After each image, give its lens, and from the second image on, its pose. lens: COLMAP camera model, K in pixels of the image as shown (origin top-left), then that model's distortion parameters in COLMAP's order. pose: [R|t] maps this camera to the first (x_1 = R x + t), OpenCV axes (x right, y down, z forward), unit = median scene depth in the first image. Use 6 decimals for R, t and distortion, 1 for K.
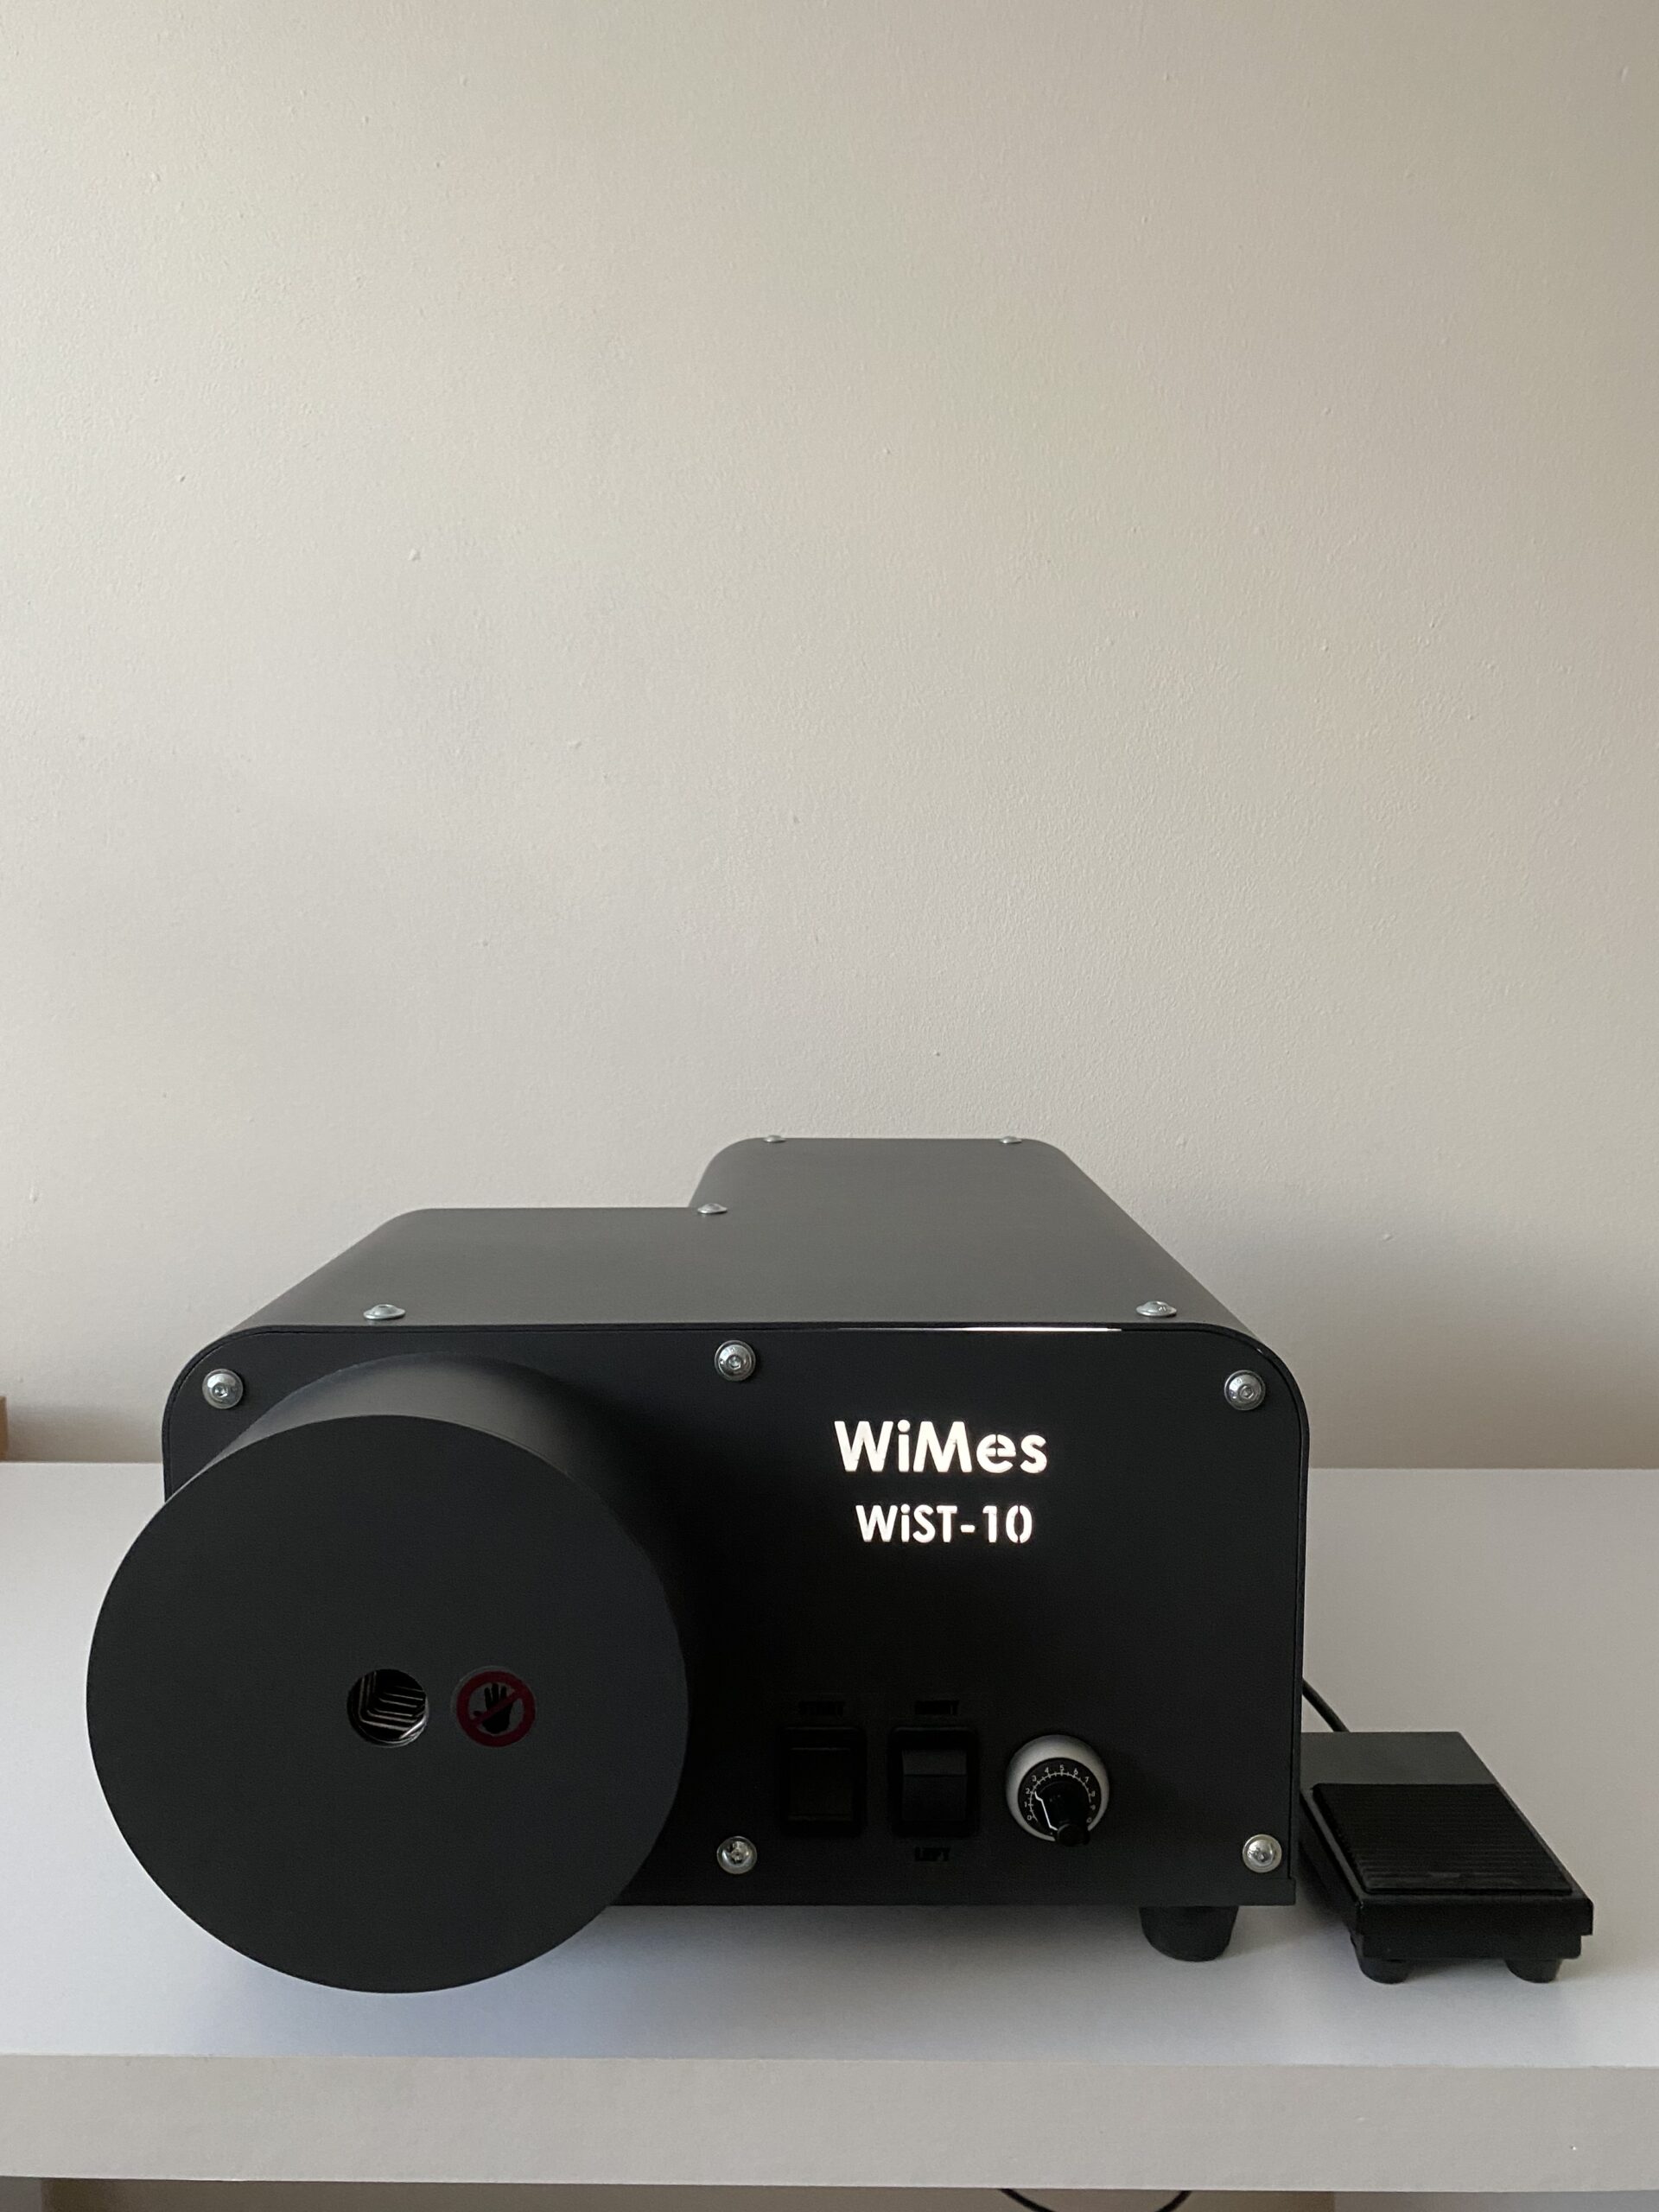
lens RADIAL K [[1665.8, 0, 819.1], [0, 1665.8, 1101.9], [0, 0, 1]] dist [0.065131, -0.074744]
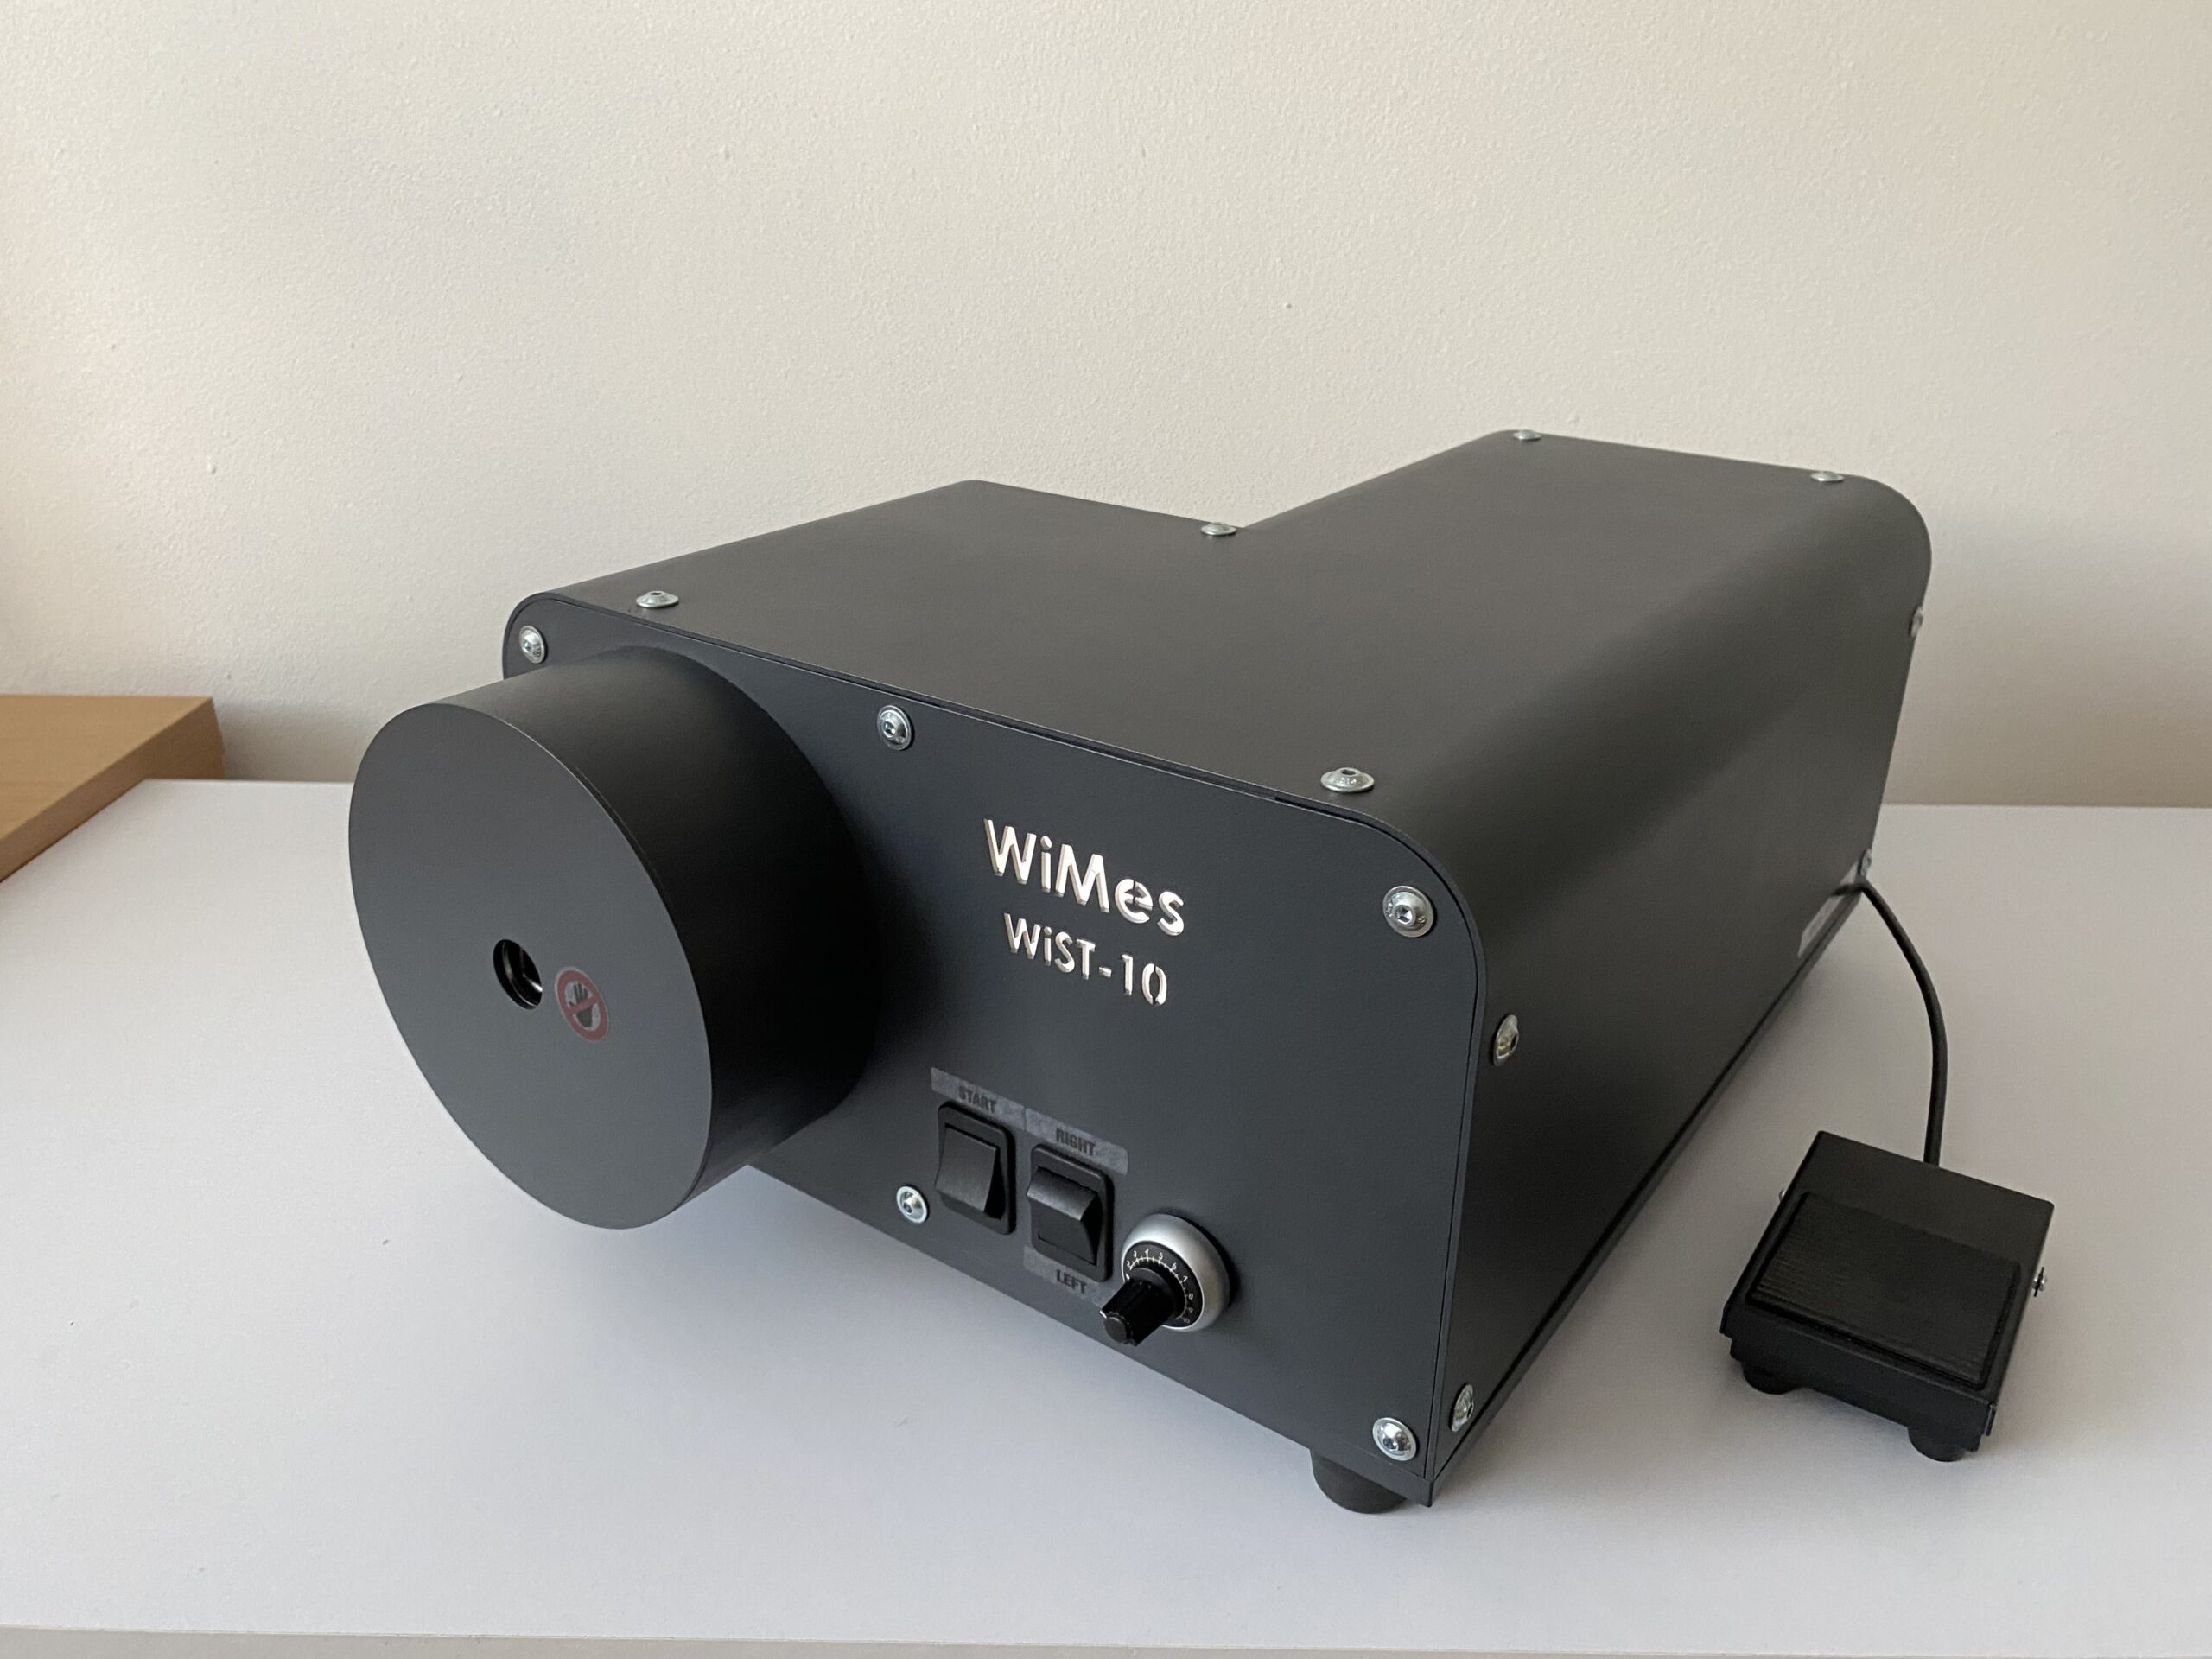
lens RADIAL K [[1682.7, 0, 1099.3], [0, 1682.7, 790.7], [0, 0, 1]] dist [0.110299, -0.230427]
pose [[0.812490, 0.235546, -0.533270, 0.523277], [-0.072994, 0.948645, 0.307805, -0.097307], [0.578387, -0.211163, 0.787959, 0.340252]]
